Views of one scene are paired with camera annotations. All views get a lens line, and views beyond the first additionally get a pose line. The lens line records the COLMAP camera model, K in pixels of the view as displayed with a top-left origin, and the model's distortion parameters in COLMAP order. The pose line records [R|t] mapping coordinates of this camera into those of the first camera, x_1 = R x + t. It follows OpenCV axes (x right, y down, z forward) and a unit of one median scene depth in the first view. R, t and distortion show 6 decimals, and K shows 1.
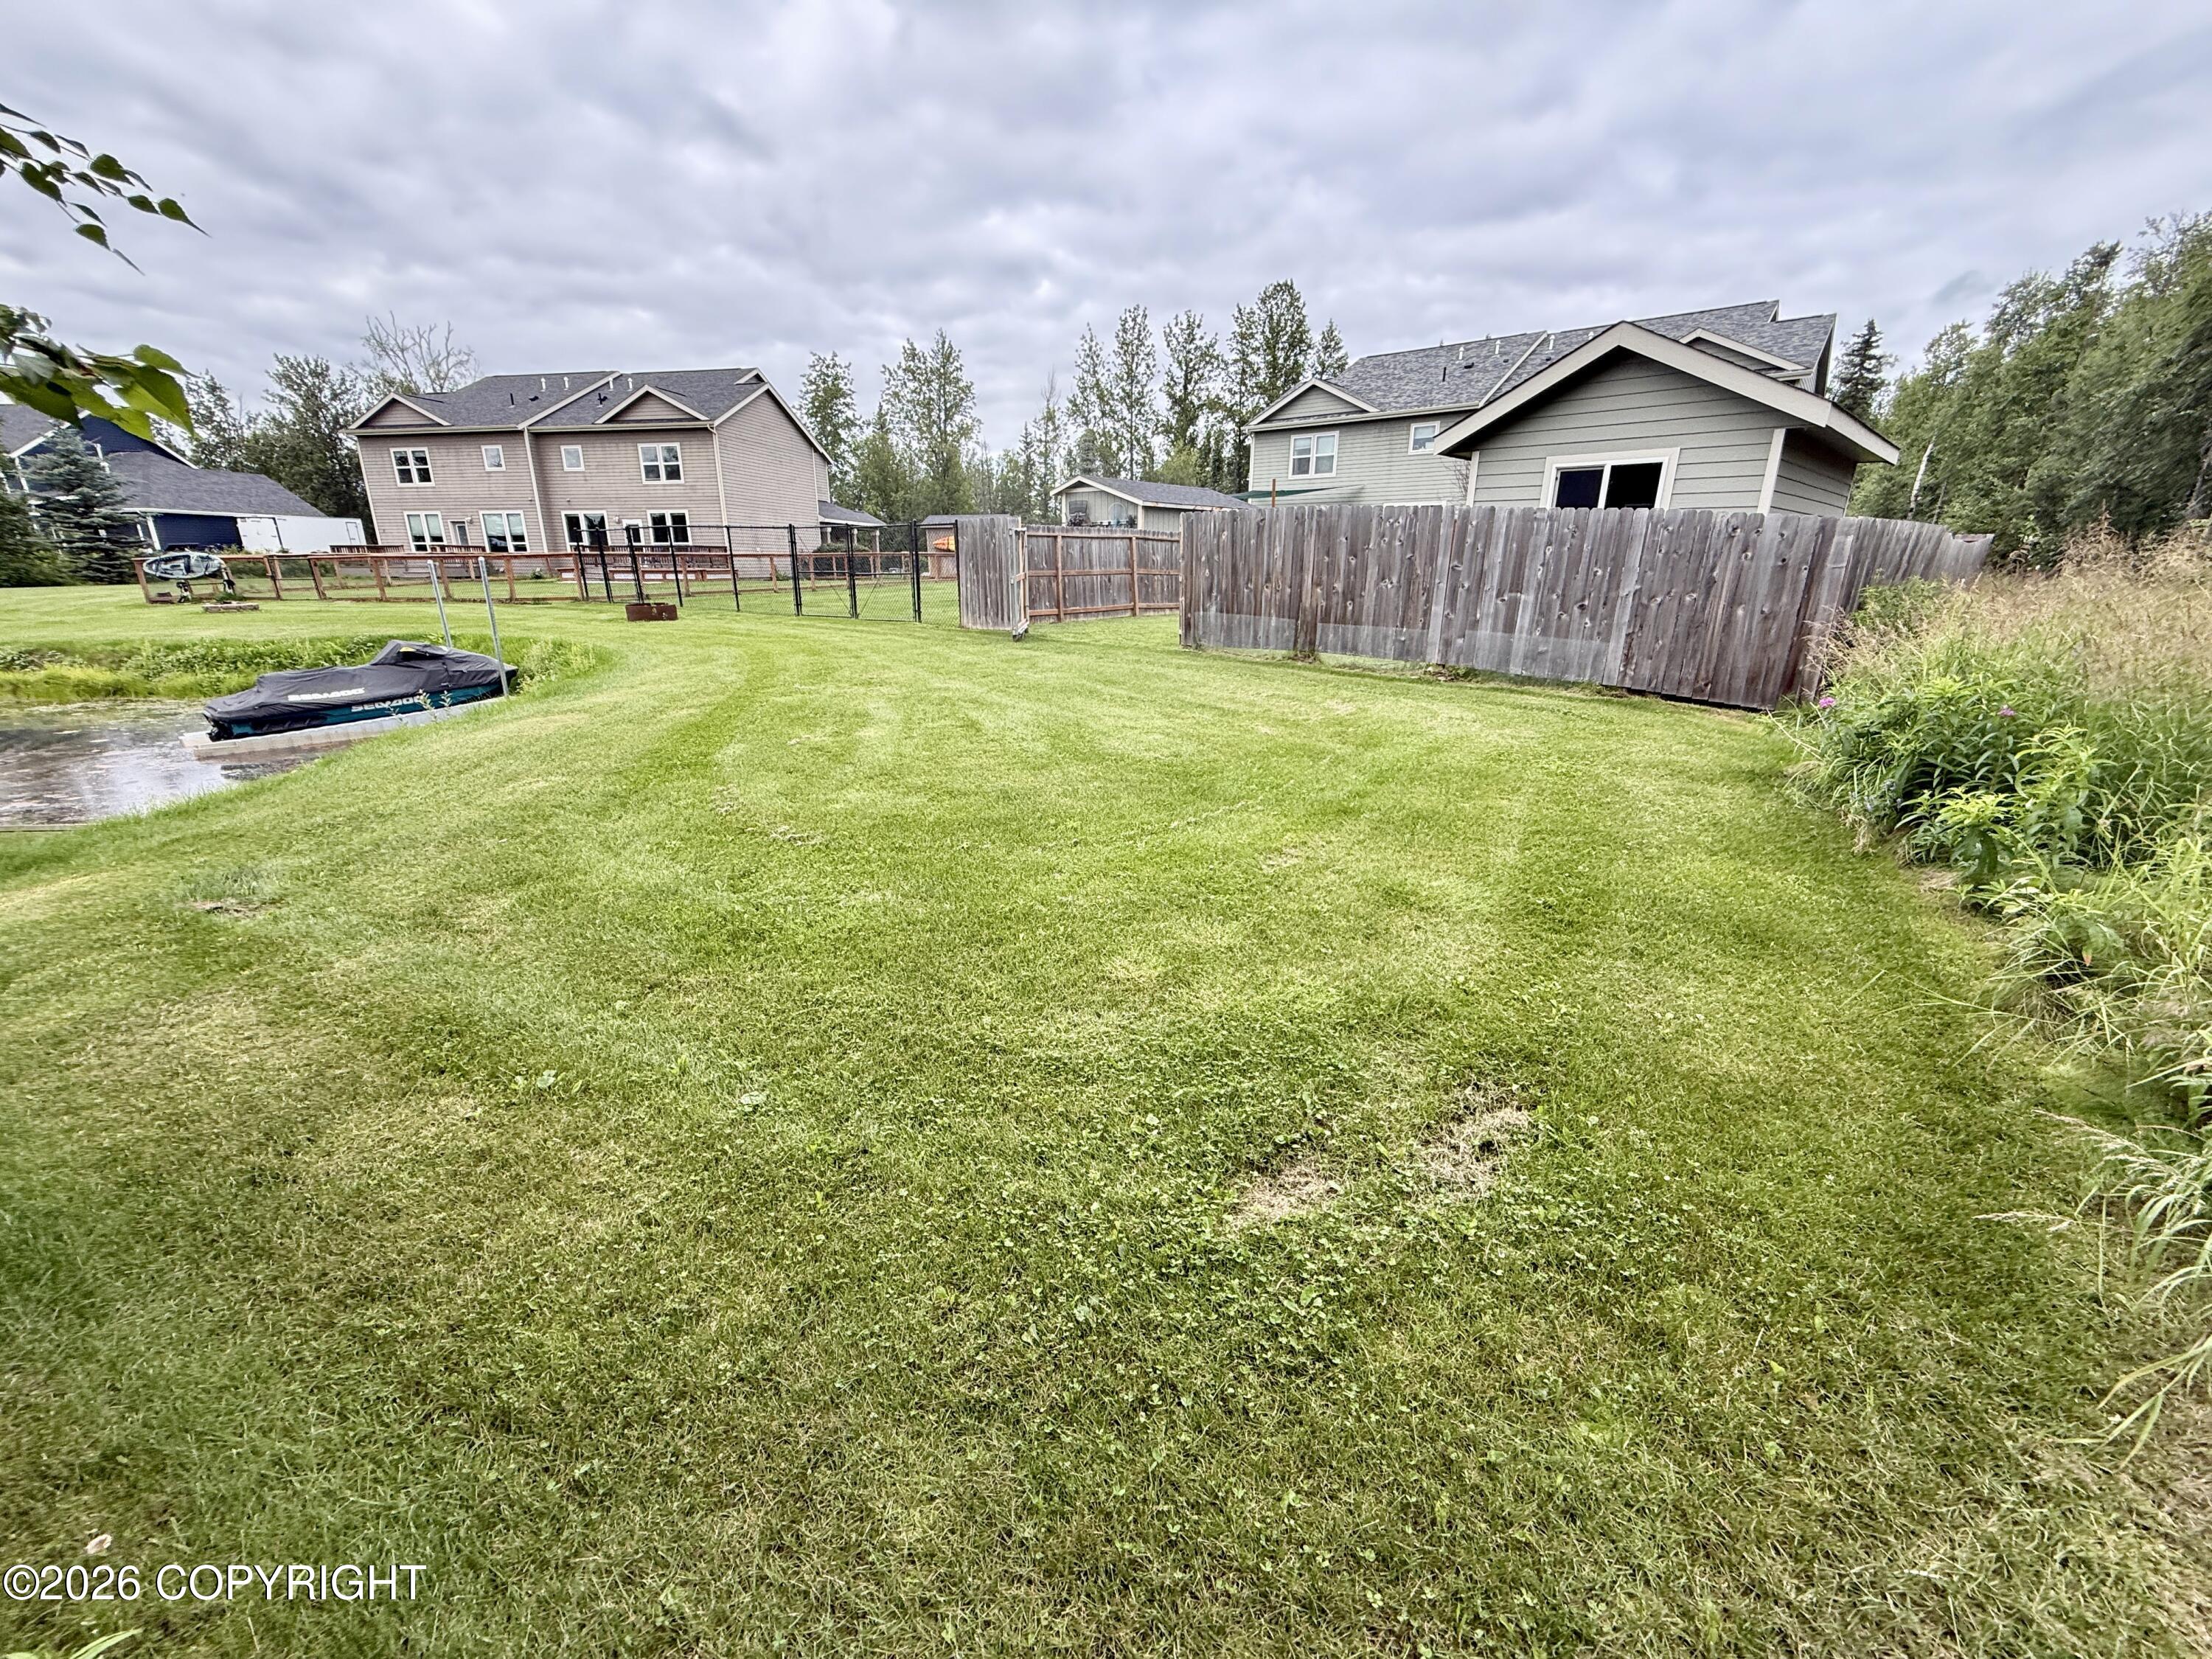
lens RADIAL K [[879.8, 0, 1109.2], [0, 879.8, 832.1], [0, 0, 1]] dist [-0.000169, -0.001630]
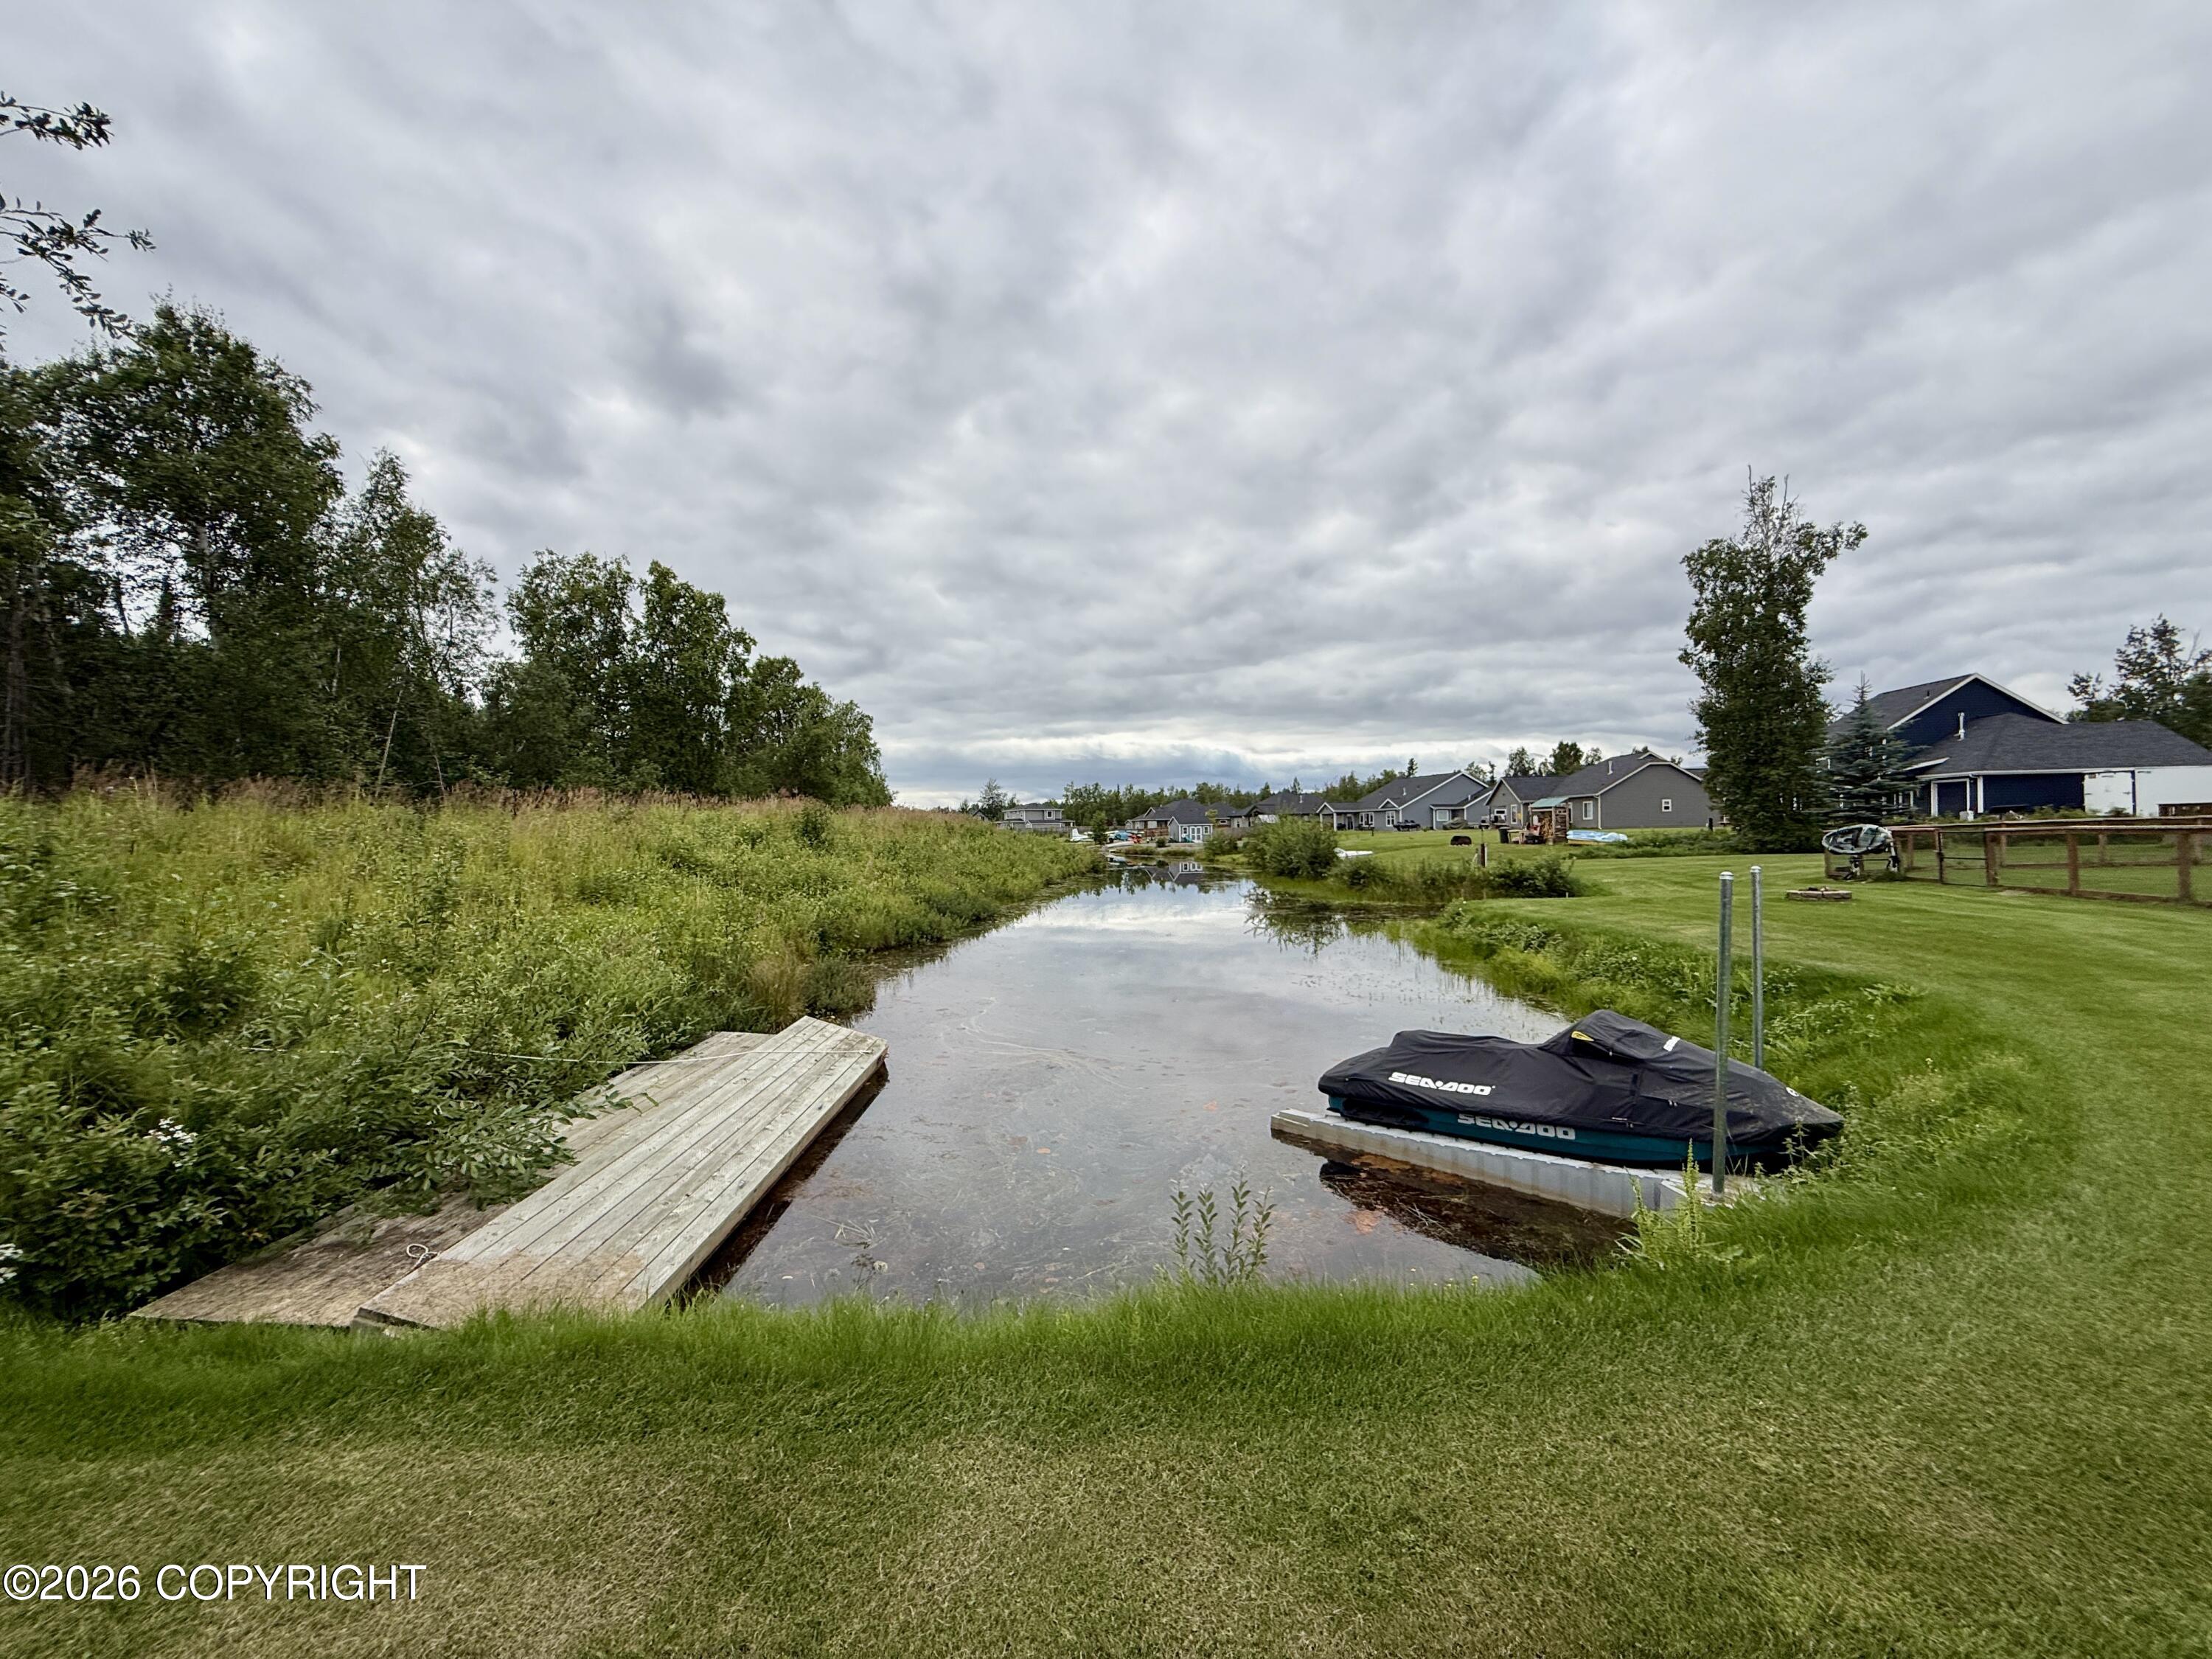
lens RADIAL K [[879.8, 0, 1107.2], [0, 879.8, 833.3], [0, 0, 1]] dist [-0.000169, -0.001630]
pose [[-0.091107, -0.001938, -0.995839, -0.127885], [-0.273722, 0.961530, 0.023171, -0.126712], [0.957484, 0.274694, -0.088132, 0.368060]]
